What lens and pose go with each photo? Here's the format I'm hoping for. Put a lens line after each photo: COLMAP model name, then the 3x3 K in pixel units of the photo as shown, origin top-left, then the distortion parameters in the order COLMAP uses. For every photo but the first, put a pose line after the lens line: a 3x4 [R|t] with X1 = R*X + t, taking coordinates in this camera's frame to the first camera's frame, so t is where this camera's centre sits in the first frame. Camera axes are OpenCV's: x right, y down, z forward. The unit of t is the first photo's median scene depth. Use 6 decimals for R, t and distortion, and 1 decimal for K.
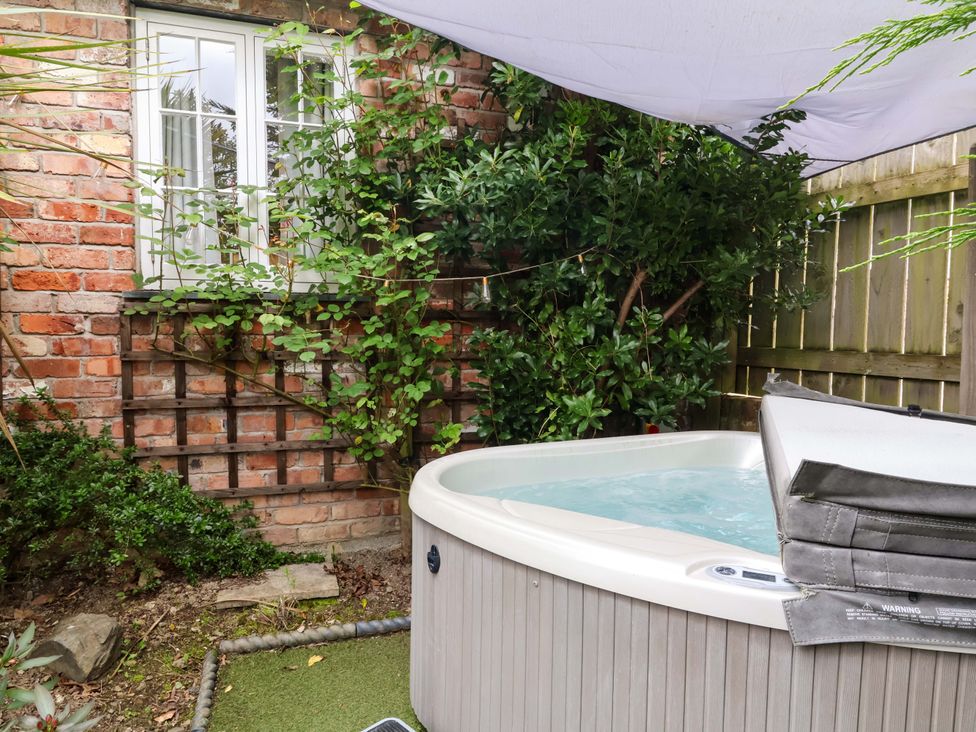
lens RADIAL K [[613.0, 0, 486.8], [0, 613.0, 366.1], [0, 0, 1]] dist [0.002157, 0.000483]
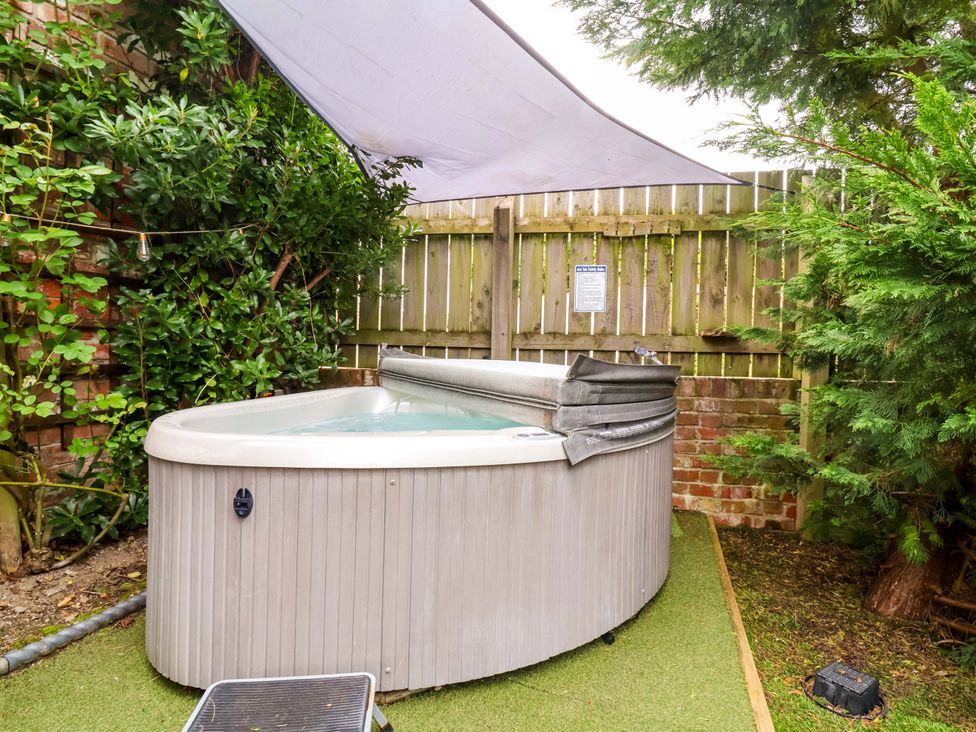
lens RADIAL K [[506.3, 0, 492.0], [0, 506.3, 365.2], [0, 0, 1]] dist [-0.008363, -0.006450]
pose [[0.606861, -0.017430, 0.794617, -0.286657], [0.027336, 0.999626, 0.001051, 0.066668], [-0.794338, 0.021084, 0.607110, 0.124853]]
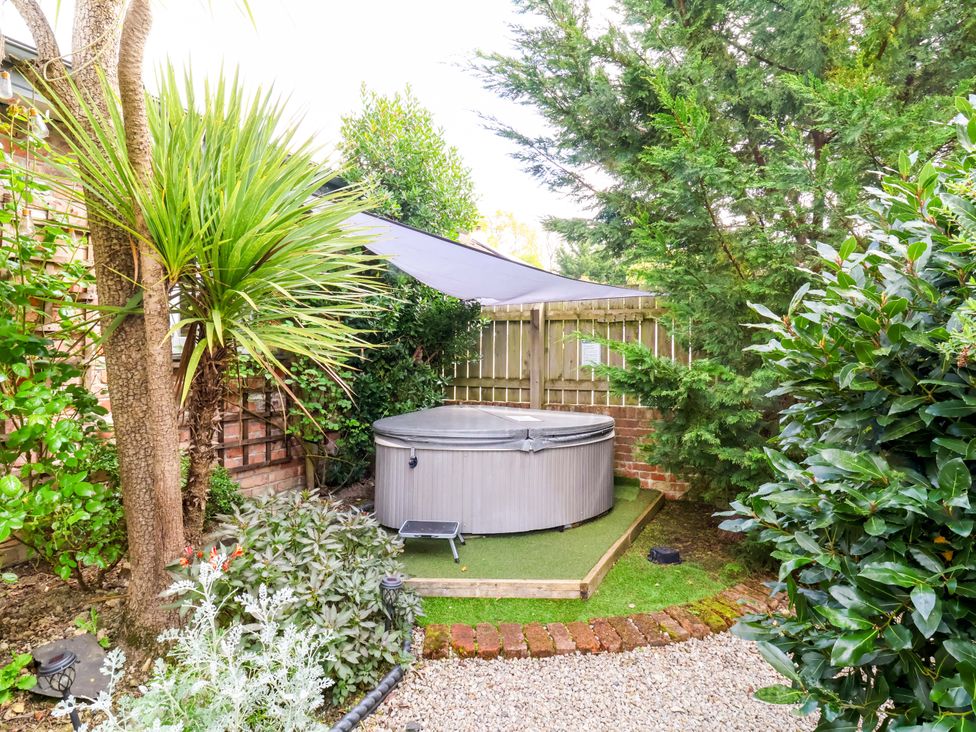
lens RADIAL K [[506.3, 0, 485.9], [0, 506.3, 360.3], [0, 0, 1]] dist [-0.008363, -0.006450]
pose [[0.756122, -0.007061, 0.654392, -0.811656], [0.037315, 0.998780, -0.032339, -0.032910], [-0.653366, 0.048871, 0.755463, -0.583081]]
